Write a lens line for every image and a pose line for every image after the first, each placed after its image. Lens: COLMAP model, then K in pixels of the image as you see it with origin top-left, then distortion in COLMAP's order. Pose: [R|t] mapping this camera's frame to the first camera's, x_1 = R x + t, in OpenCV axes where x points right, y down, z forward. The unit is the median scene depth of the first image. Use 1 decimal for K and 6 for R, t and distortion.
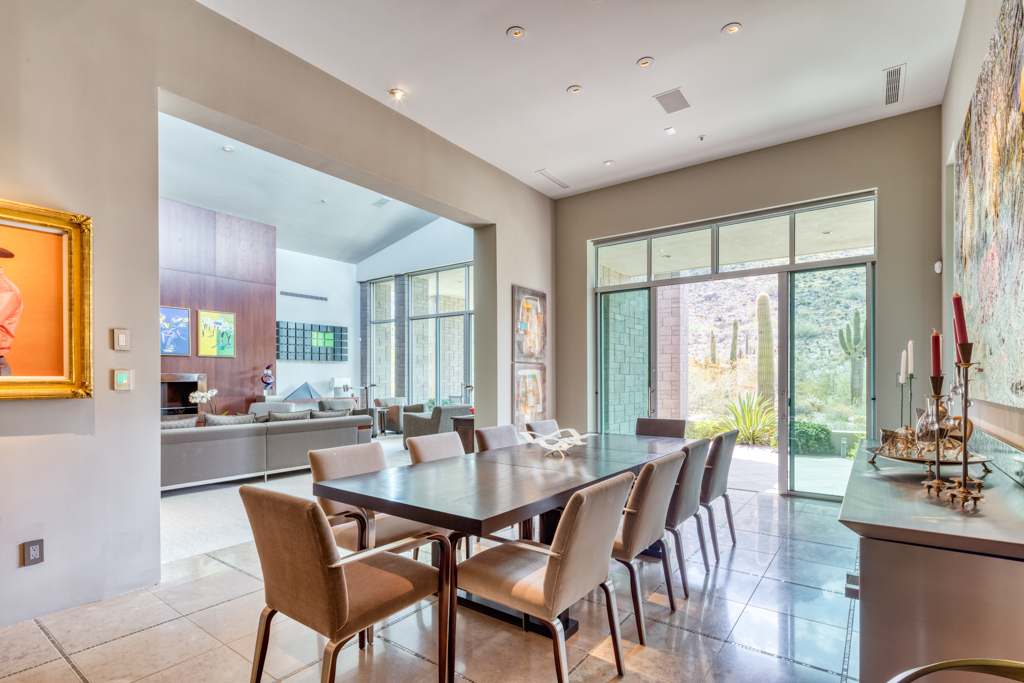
lens RADIAL K [[499.2, 0, 515.3], [0, 499.2, 377.0], [0, 0, 1]] dist [-0.000227, -0.002068]
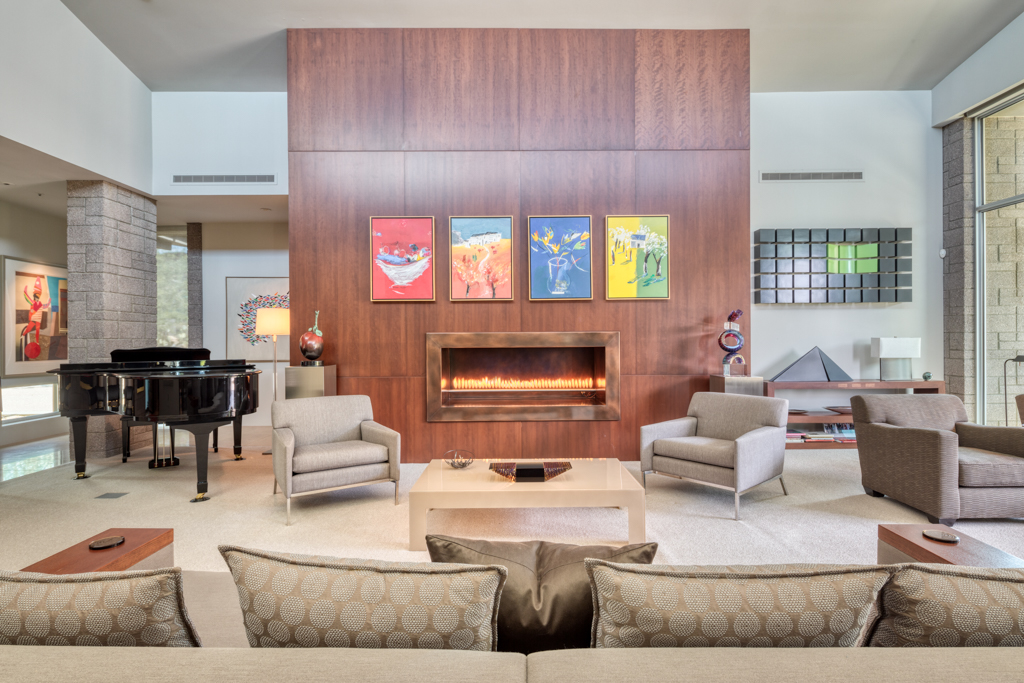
lens RADIAL K [[499.2, 0, 505.1], [0, 499.2, 339.1], [0, 0, 1]] dist [-0.000227, -0.002068]
pose [[0.589871, -0.006729, -0.807469, -0.230114], [0.007648, 0.999967, -0.002747, 0.001614], [0.807461, -0.004555, 0.589903, 0.524250]]
